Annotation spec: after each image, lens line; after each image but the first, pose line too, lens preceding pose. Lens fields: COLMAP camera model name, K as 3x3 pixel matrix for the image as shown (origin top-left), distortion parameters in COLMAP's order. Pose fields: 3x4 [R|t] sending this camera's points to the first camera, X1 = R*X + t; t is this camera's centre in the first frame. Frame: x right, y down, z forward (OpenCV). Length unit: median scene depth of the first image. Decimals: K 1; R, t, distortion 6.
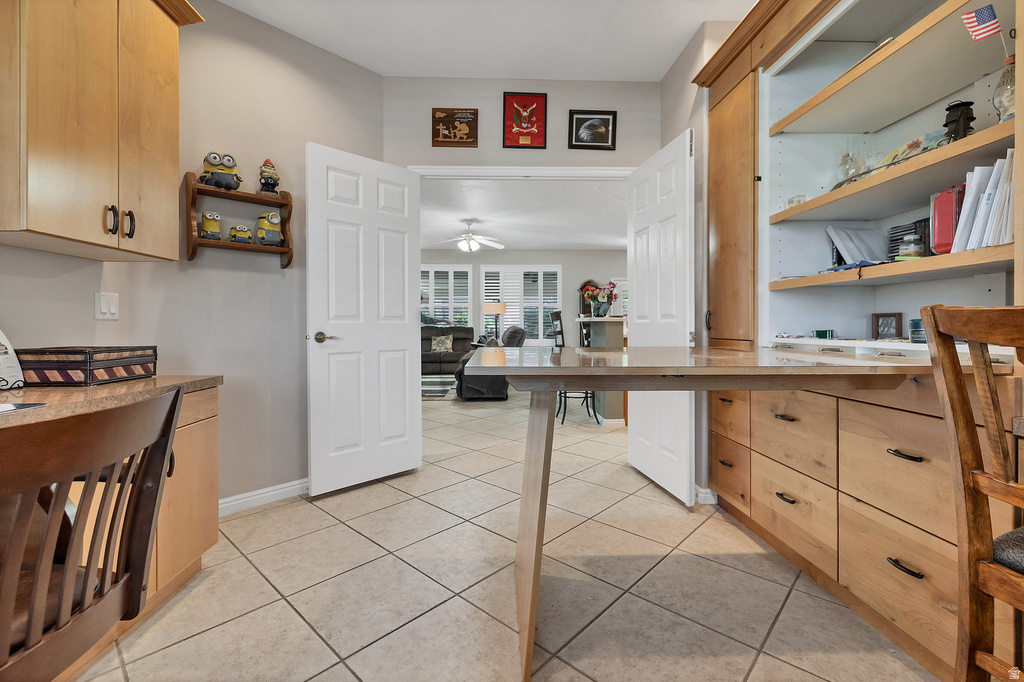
lens RADIAL K [[447.1, 0, 512.2], [0, 447.1, 323.7], [0, 0, 1]] dist [0.000083, 0.000115]
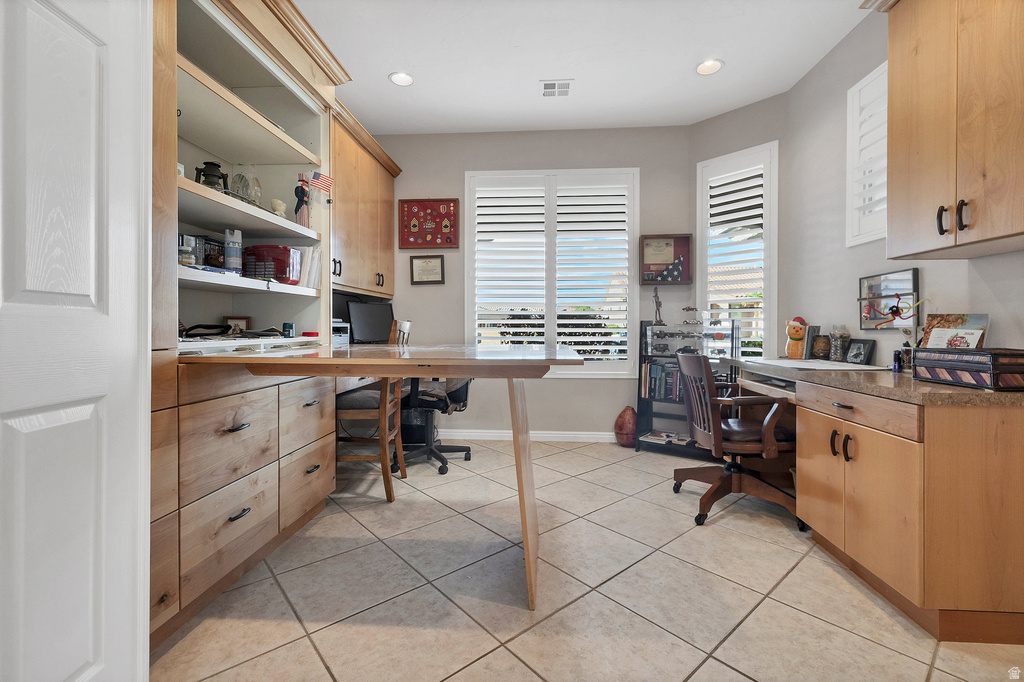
lens RADIAL K [[447.1, 0, 514.4], [0, 447.1, 333.1], [0, 0, 1]] dist [0.000083, 0.000115]
pose [[-0.993443, -0.001566, 0.114316, -0.059259], [-0.000703, 0.999971, 0.007590, 0.011722], [-0.114324, 0.007460, -0.993415, 2.043202]]
